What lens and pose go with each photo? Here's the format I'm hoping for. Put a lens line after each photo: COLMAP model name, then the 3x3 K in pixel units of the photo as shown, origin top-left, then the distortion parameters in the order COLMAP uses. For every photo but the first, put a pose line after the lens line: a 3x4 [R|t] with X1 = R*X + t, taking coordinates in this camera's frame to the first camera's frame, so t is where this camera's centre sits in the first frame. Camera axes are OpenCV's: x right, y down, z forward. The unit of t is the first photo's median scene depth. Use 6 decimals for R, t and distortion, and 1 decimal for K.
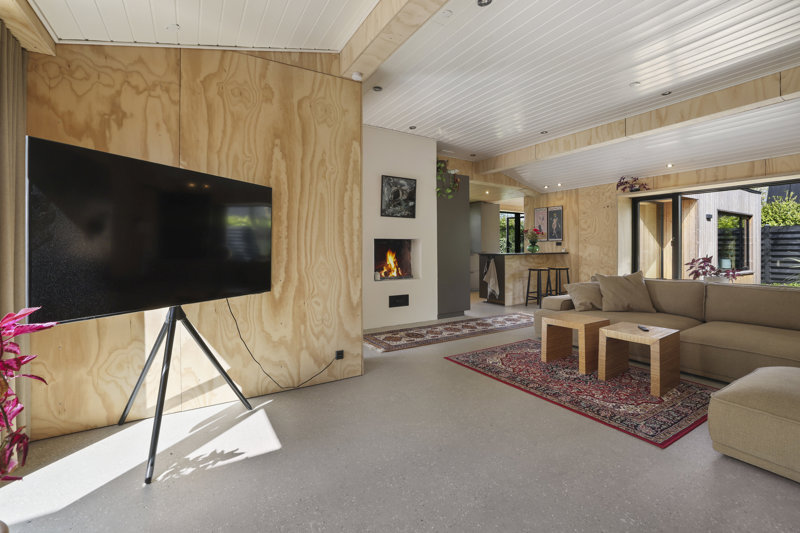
lens RADIAL K [[346.5, 0, 399.6], [0, 346.5, 249.7], [0, 0, 1]] dist [-0.029486, 0.000734]
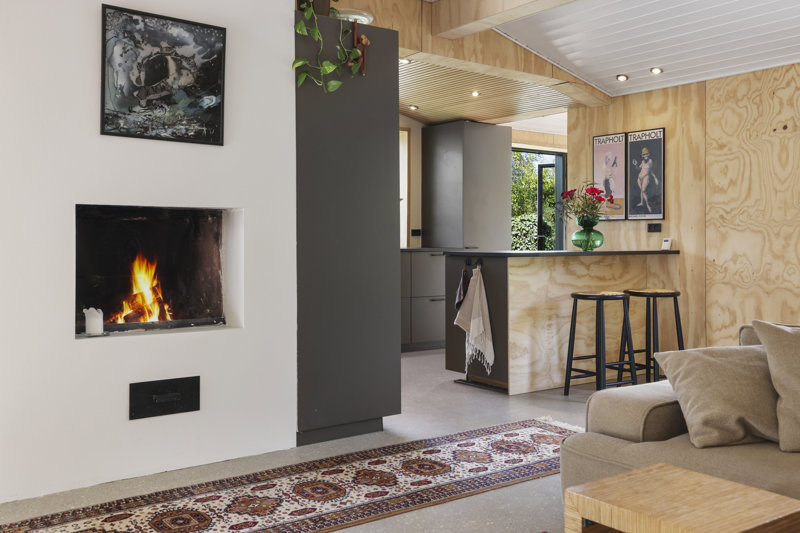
lens RADIAL K [[757.8, 0, 393.2], [0, 757.8, 226.3], [0, 0, 1]] dist [0.070460, 0.000000]
pose [[0.996320, 0.008435, 0.085299, 0.134659], [-0.006809, 0.999790, -0.019340, -0.000279], [-0.085445, 0.018688, 0.996168, 0.240118]]
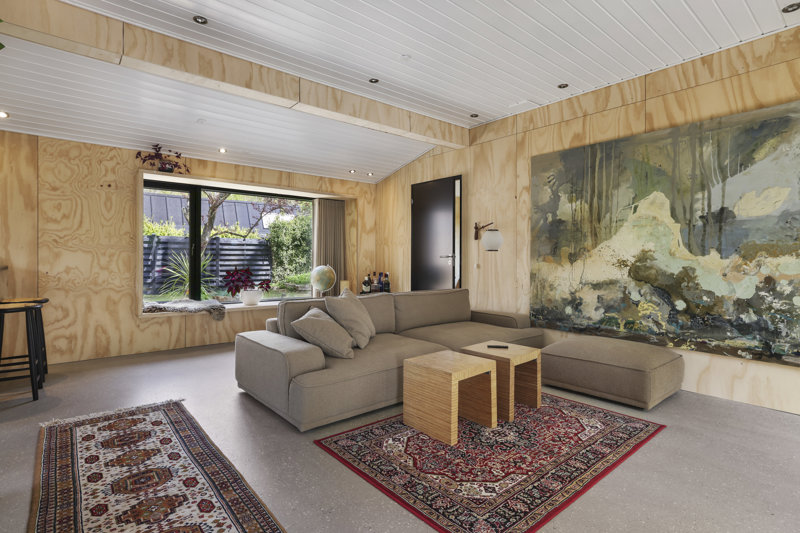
lens RADIAL K [[407.3, 0, 392.4], [0, 407.3, 261.6], [0, 0, 1]] dist [-0.015395, 0.005491]
pose [[-0.149971, -0.005274, 0.988676, -0.167605], [-0.001189, 0.999986, 0.005154, -0.001933], [-0.988690, -0.000403, -0.149975, 0.736837]]
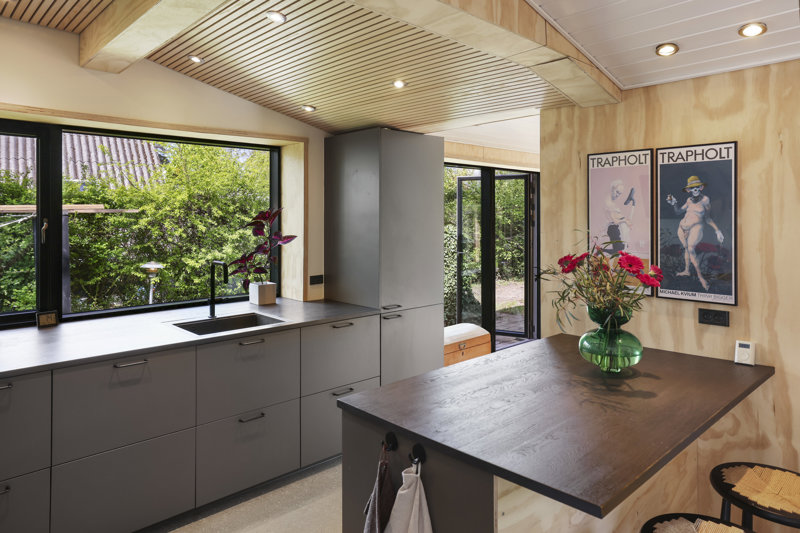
lens RADIAL K [[524.7, 0, 389.1], [0, 524.7, 216.2], [0, 0, 1]] dist [0.037956, 0.004261]
pose [[0.981429, 0.001431, 0.191822, 0.261923], [-0.001287, 0.999999, -0.000873, -0.107089], [-0.191823, 0.000610, 0.981429, 0.946470]]
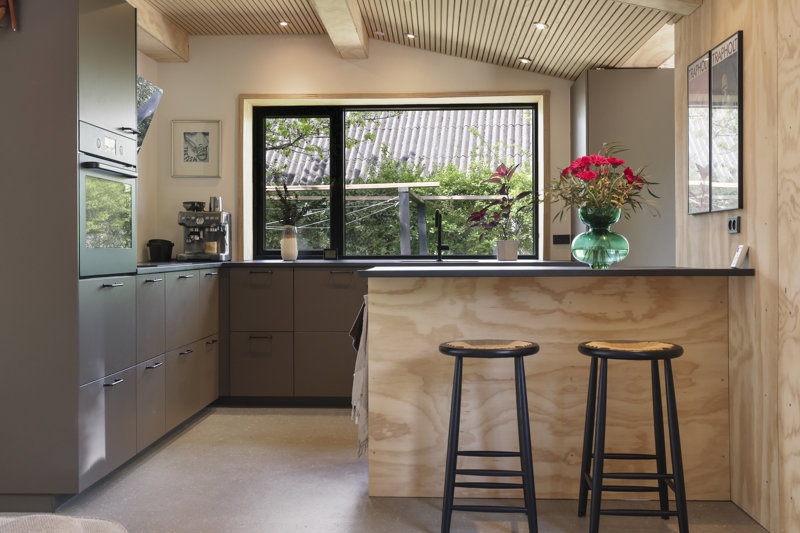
lens RADIAL K [[831.3, 0, 410.9], [0, 831.3, 243.8], [0, 0, 1]] dist [0.000309, 0.000000]
pose [[0.831117, 0.000446, -0.556097, 0.765965], [-0.003435, 0.999985, -0.004331, -0.004587], [0.556087, 0.005509, 0.831106, 0.660620]]
